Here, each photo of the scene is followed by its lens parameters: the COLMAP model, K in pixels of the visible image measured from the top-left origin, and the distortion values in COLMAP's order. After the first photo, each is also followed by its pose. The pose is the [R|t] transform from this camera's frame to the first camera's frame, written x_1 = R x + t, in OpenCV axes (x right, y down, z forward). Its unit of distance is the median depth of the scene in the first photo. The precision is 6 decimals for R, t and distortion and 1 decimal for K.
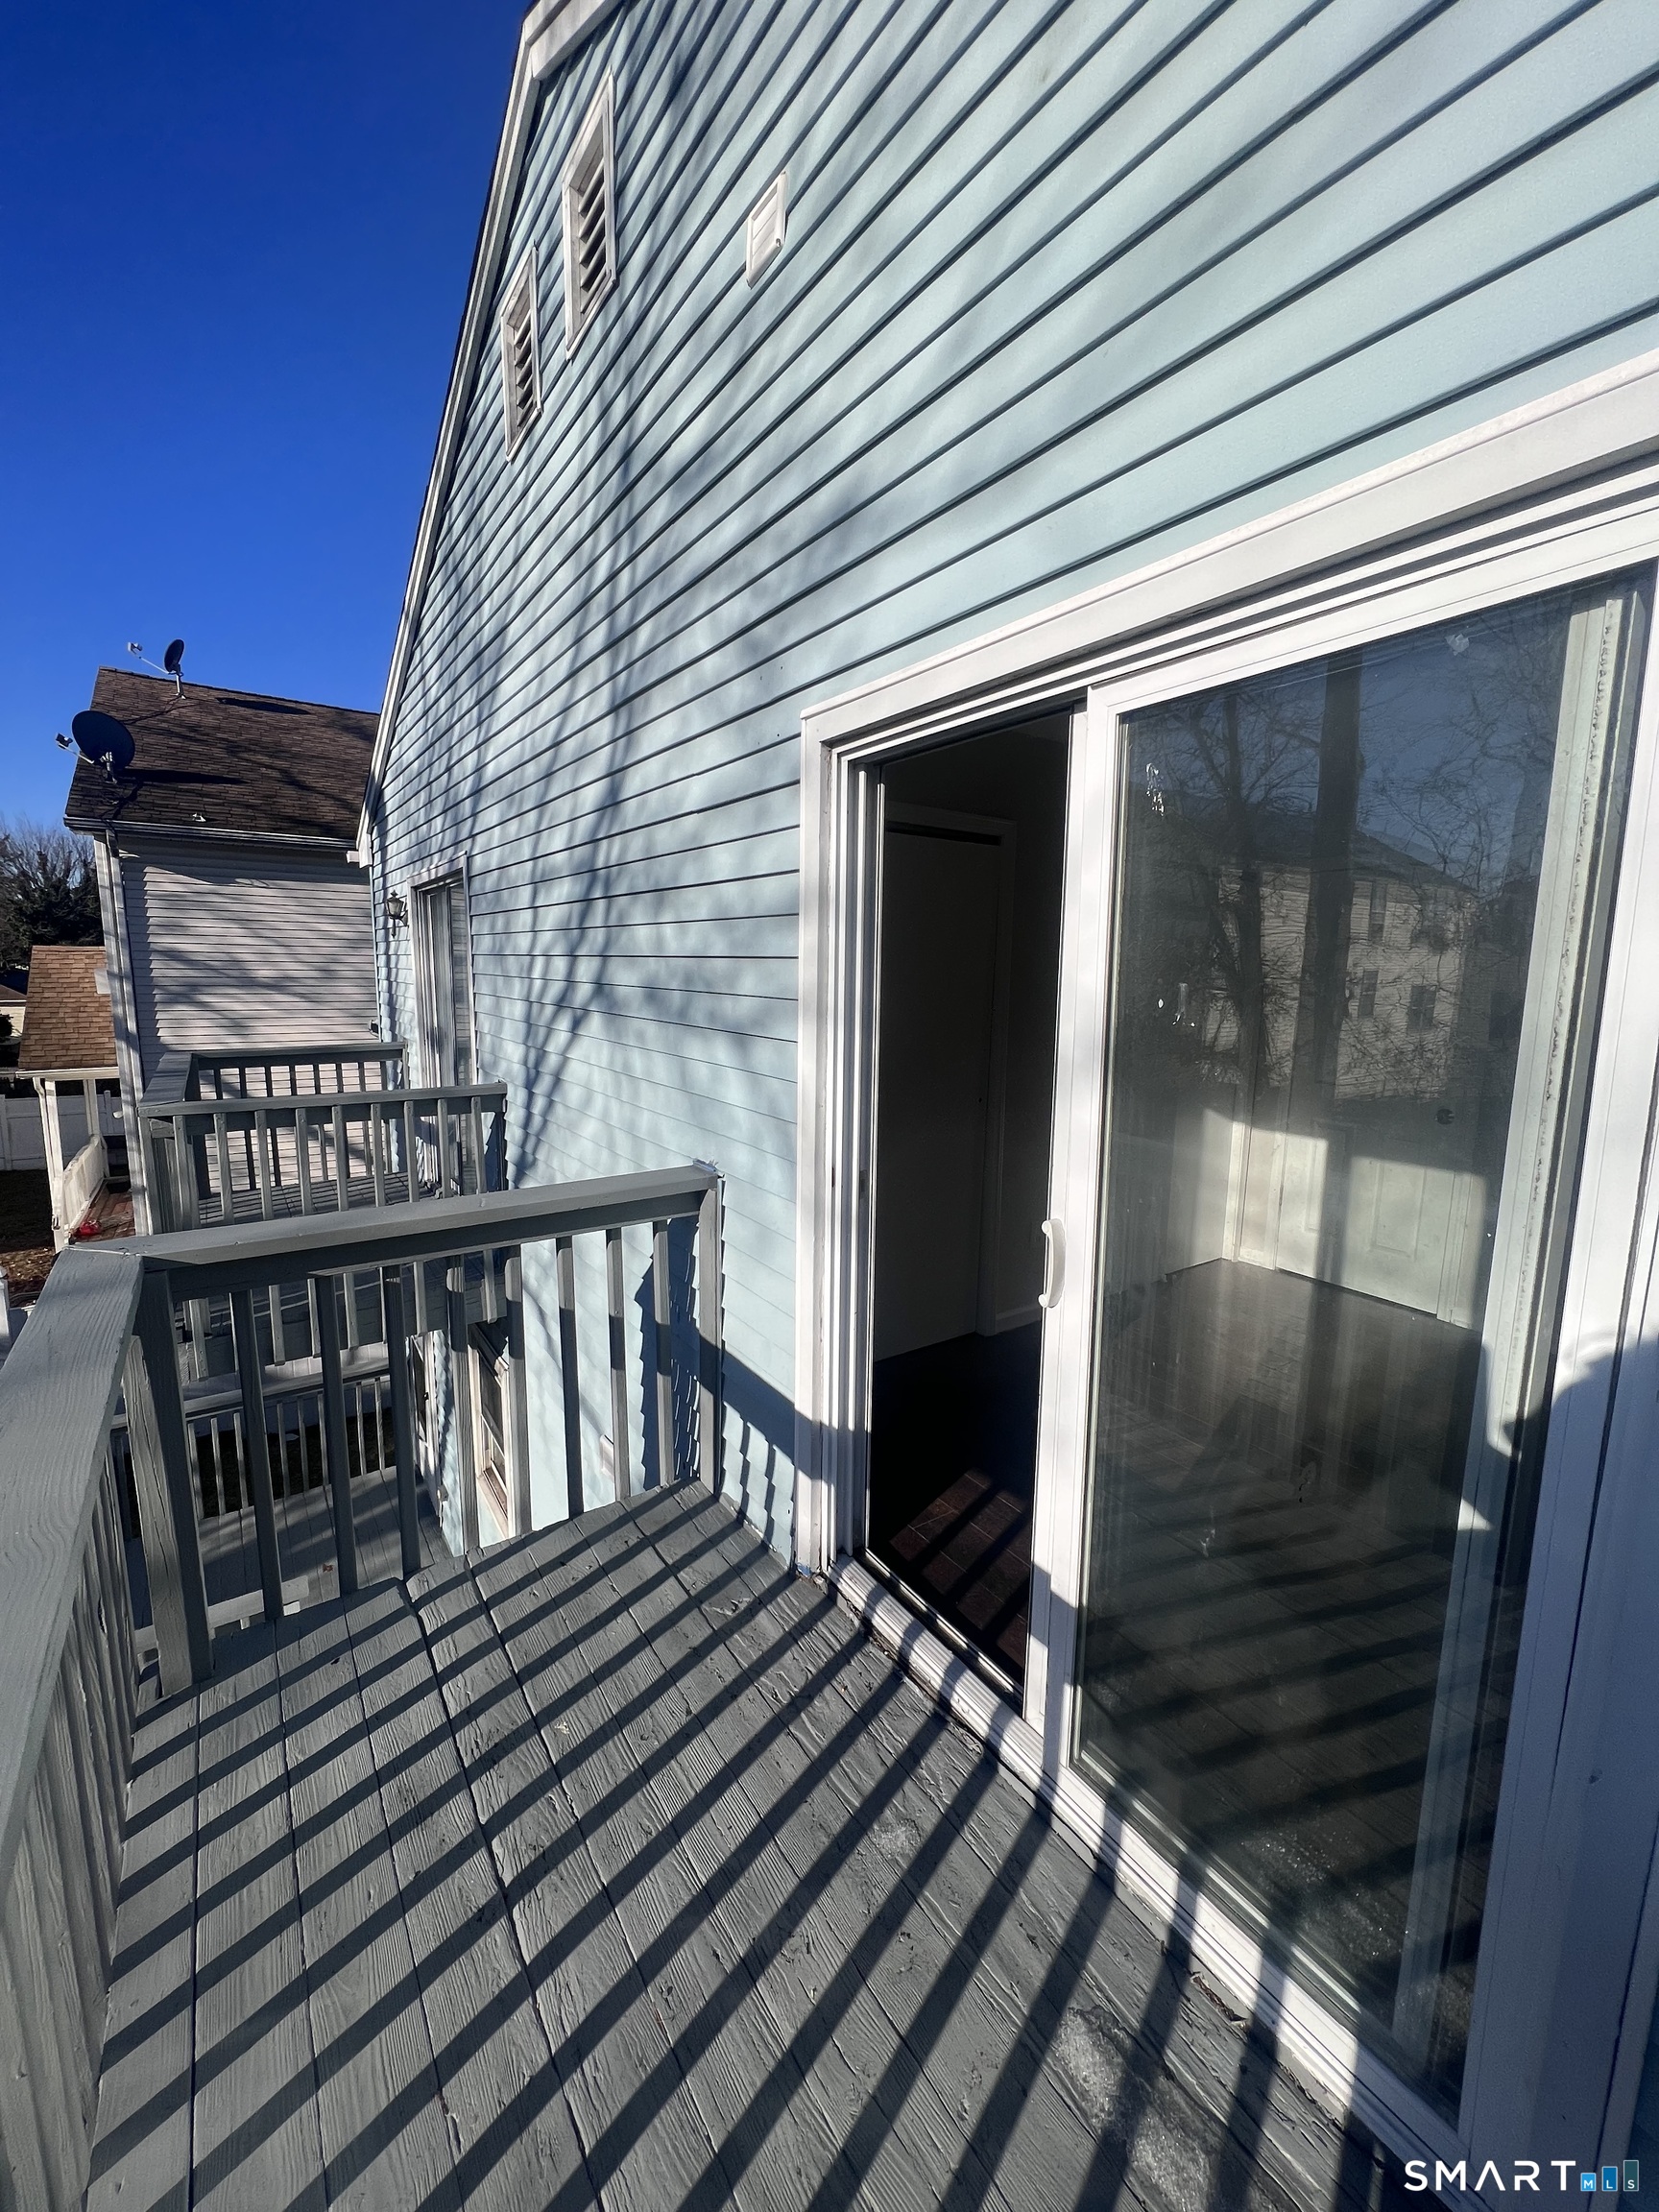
lens RADIAL K [[888.3, 0, 834.0], [0, 888.3, 1105.3], [0, 0, 1]] dist [-0.003272, 0.001613]
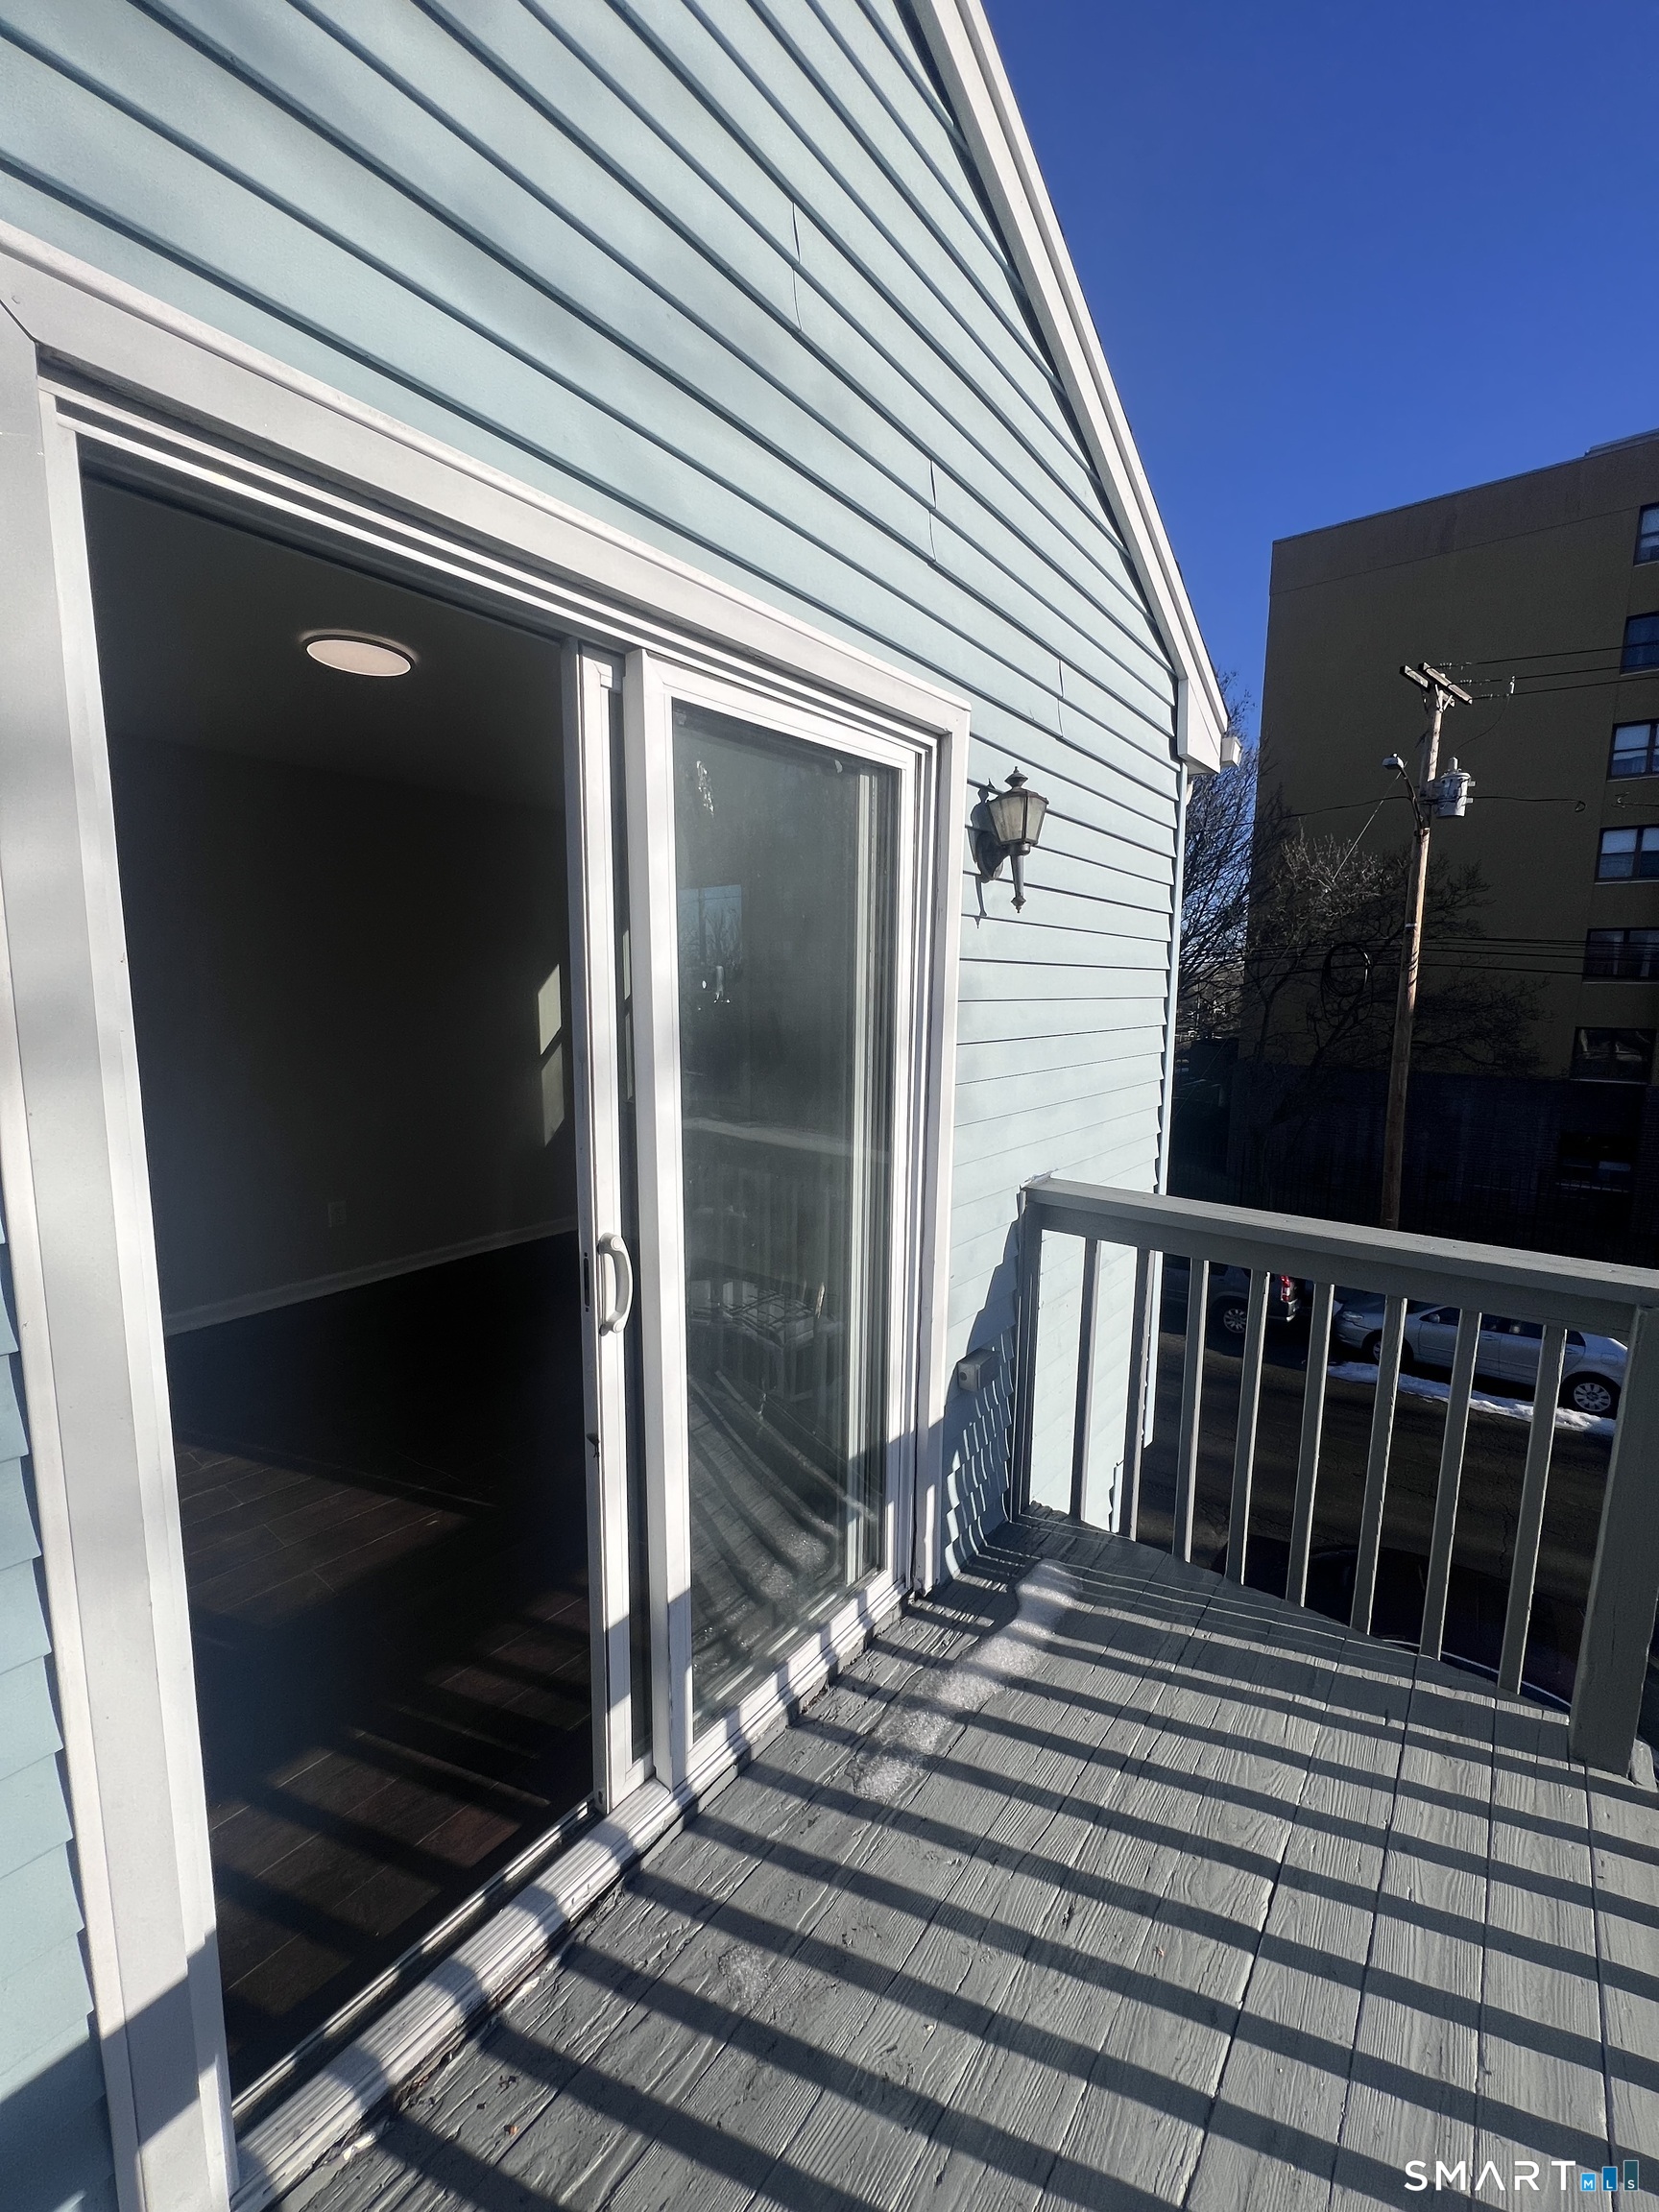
lens RADIAL K [[888.3, 0, 833.7], [0, 888.3, 1102.3], [0, 0, 1]] dist [-0.003272, 0.001613]
pose [[-0.301475, -0.148750, 0.941799, -0.709127], [0.129084, 0.972294, 0.194887, -0.159078], [-0.944696, 0.180324, -0.273922, 1.124356]]
